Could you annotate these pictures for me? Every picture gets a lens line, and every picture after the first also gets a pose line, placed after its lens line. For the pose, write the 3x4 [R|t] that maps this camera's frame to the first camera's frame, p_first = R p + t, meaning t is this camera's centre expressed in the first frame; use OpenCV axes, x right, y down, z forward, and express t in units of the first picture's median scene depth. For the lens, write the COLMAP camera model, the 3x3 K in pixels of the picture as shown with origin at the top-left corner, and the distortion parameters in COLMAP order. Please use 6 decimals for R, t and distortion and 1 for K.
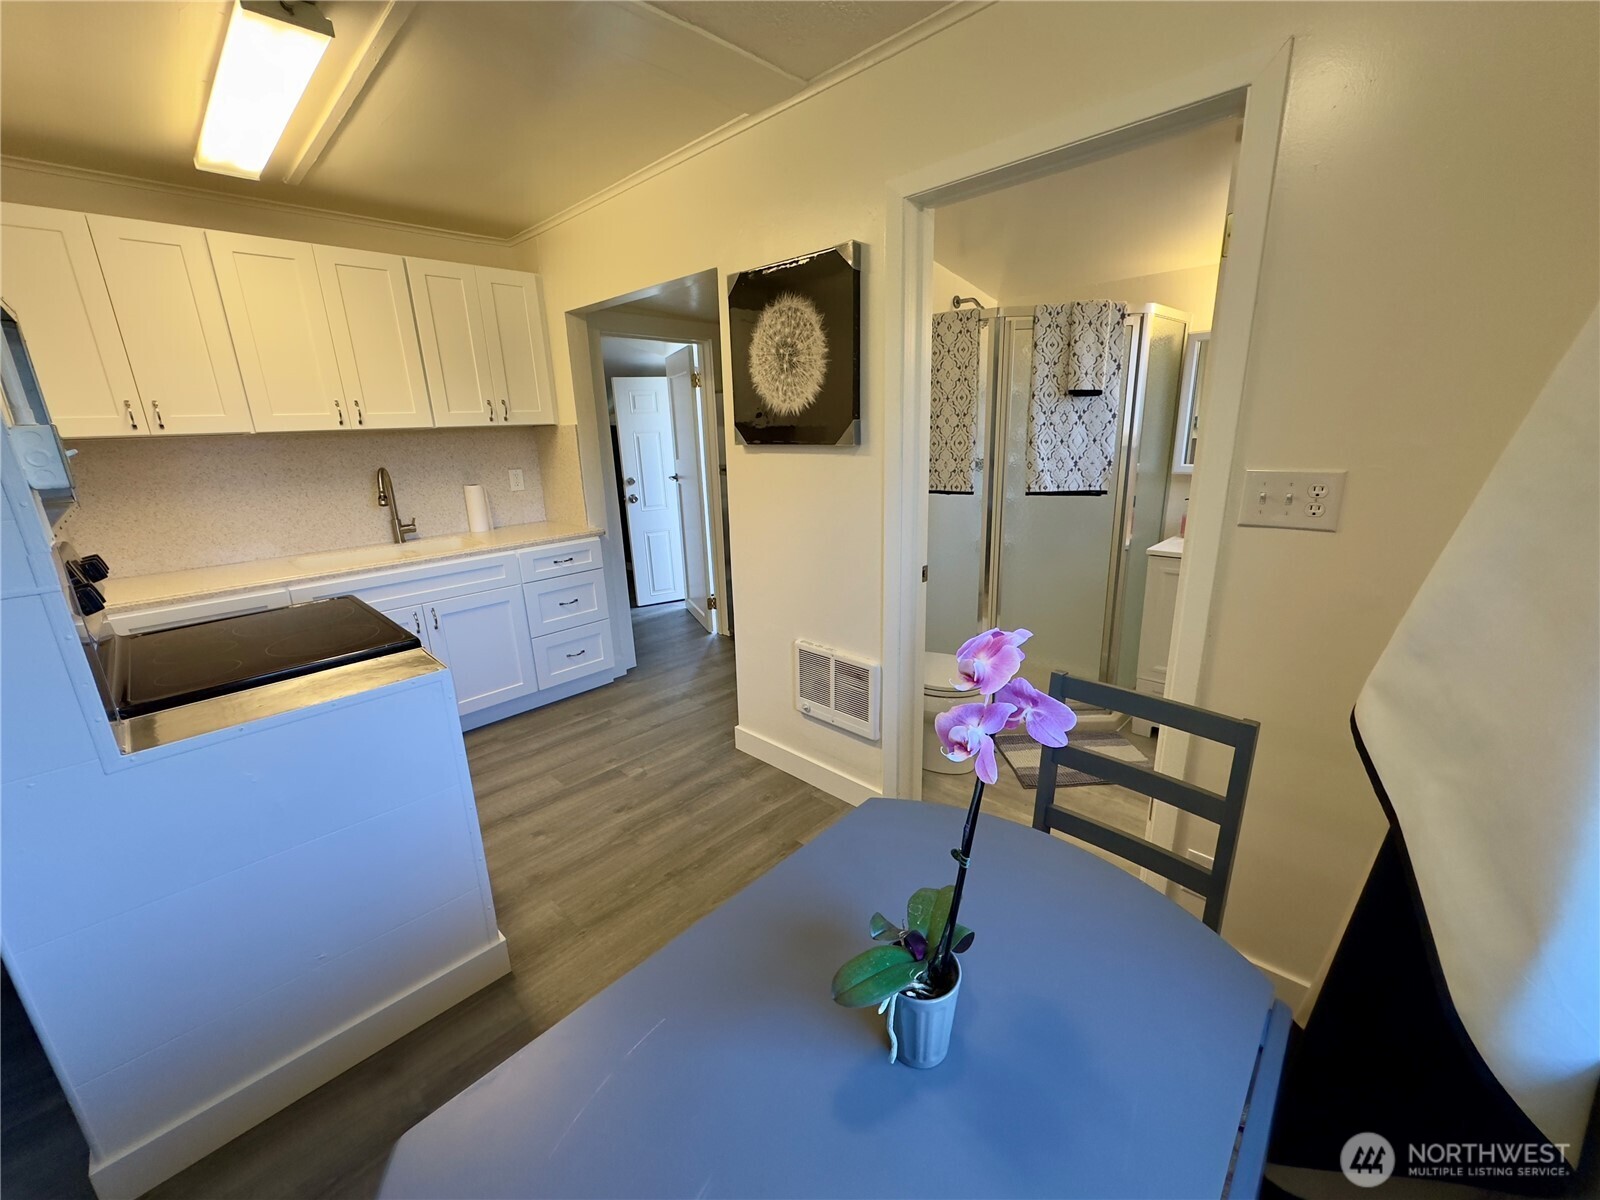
lens RADIAL K [[637.4, 0, 801.3], [0, 637.4, 599.3], [0, 0, 1]] dist [0.000450, -0.000679]
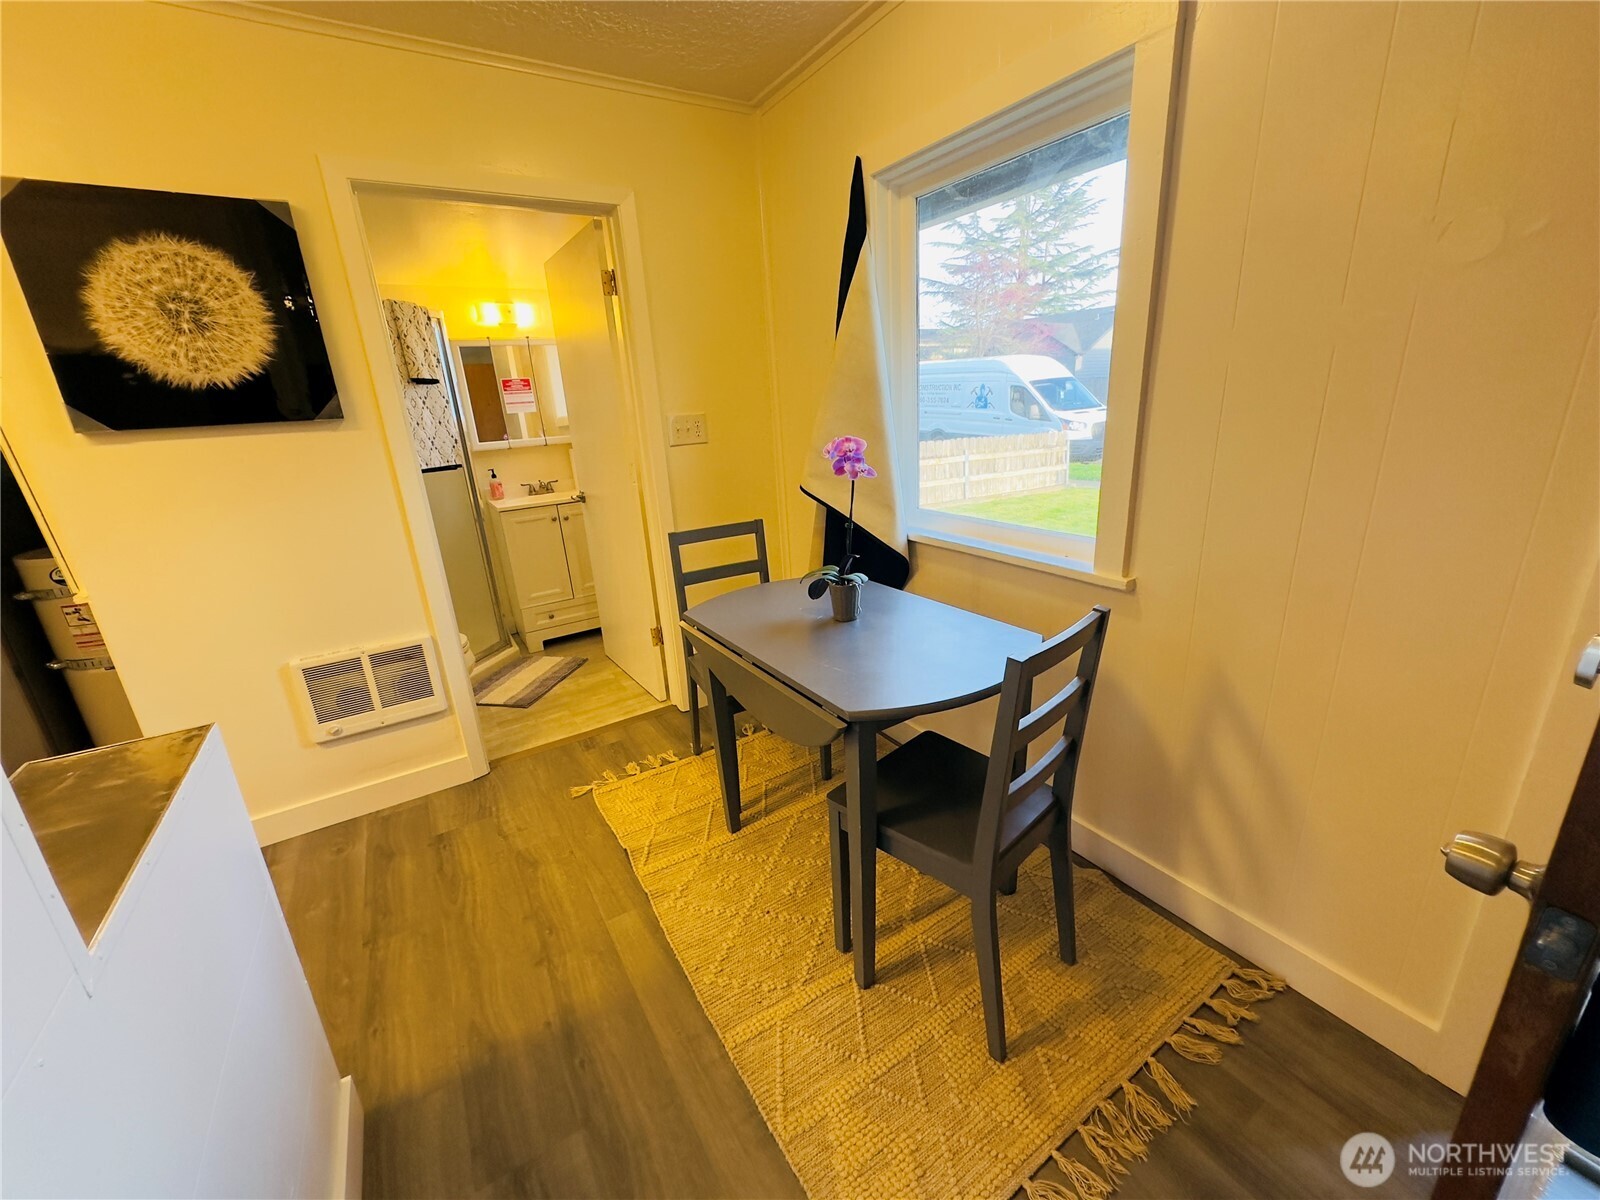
lens RADIAL K [[637.4, 0, 799.1], [0, 637.4, 600.1], [0, 0, 1]] dist [0.000450, -0.000679]
pose [[0.232129, -0.275353, 0.932897, -0.659174], [0.305248, 0.931265, 0.198918, 0.027810], [-0.923547, 0.238591, 0.300224, 0.129444]]
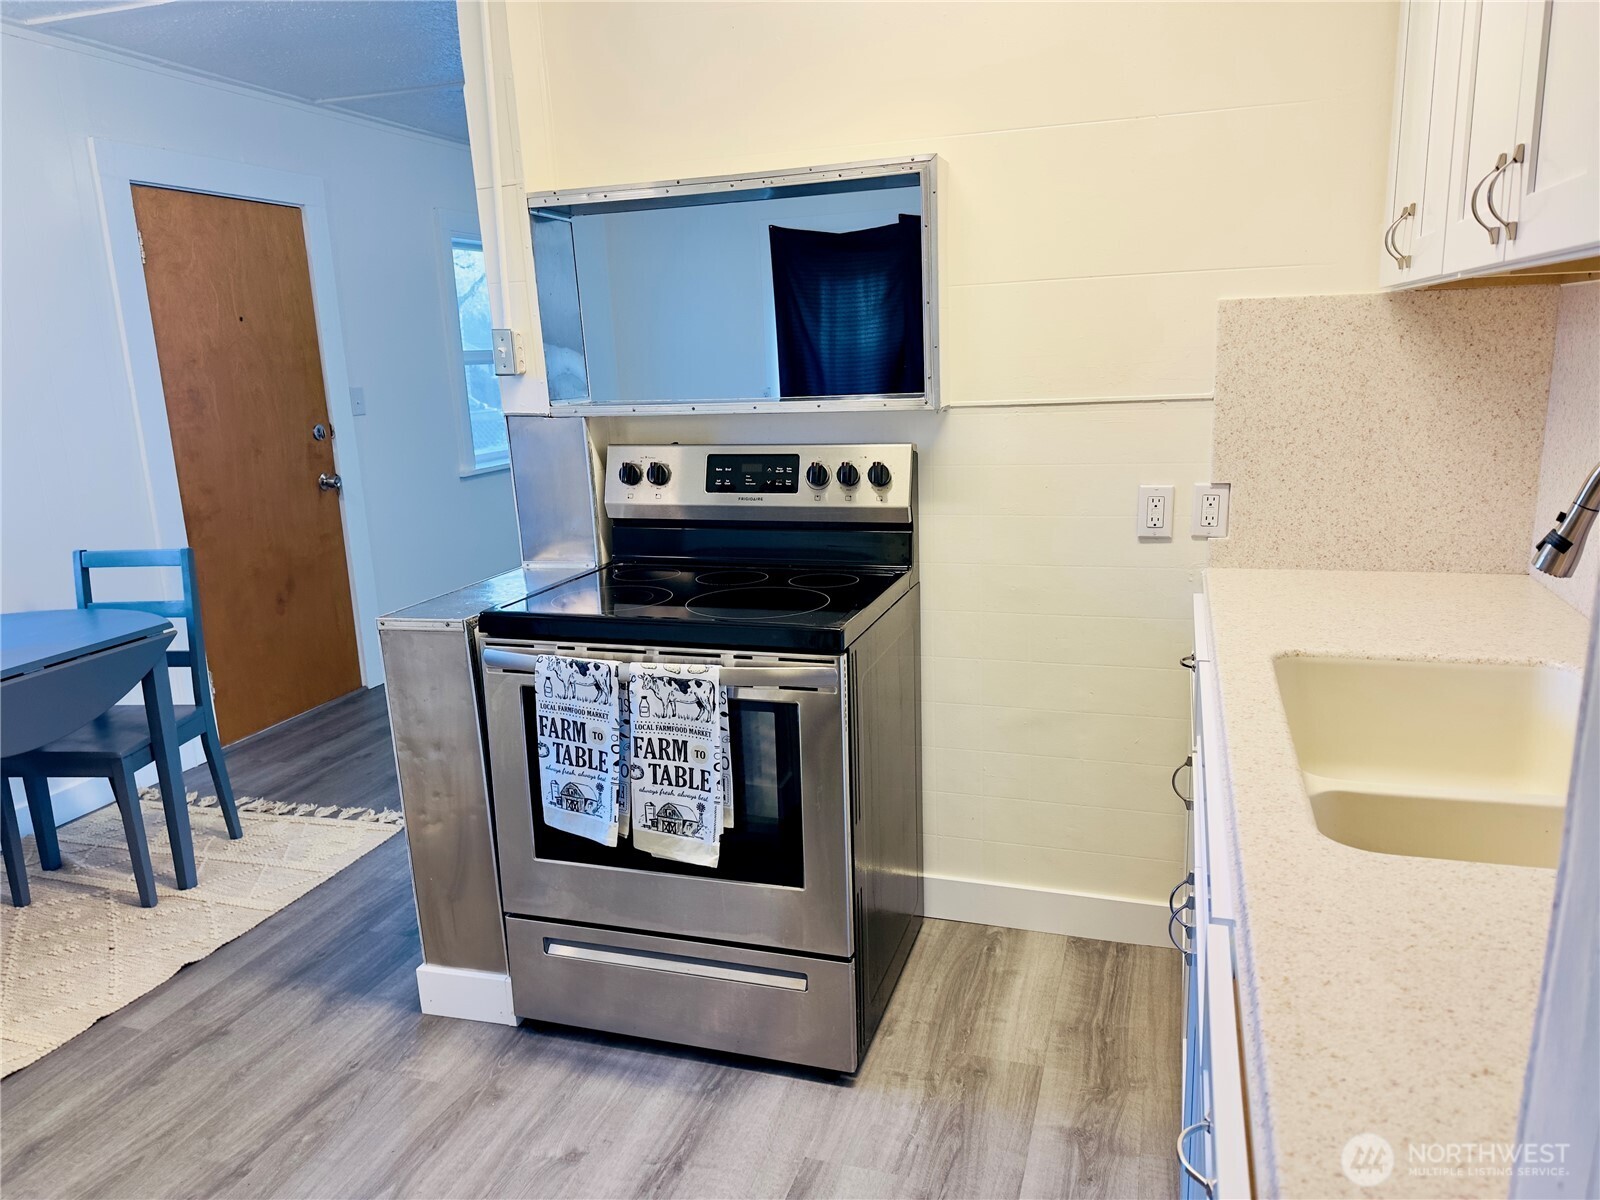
lens RADIAL K [[1119.5, 0, 814.6], [0, 1119.5, 596.7], [0, 0, 1]] dist [0.055944, -0.064369]
pose [[-0.891250, 0.160378, -0.424209, -0.285466], [-0.060805, 0.884681, 0.462215, -0.434287], [0.449418, 0.437743, -0.778720, 1.606011]]
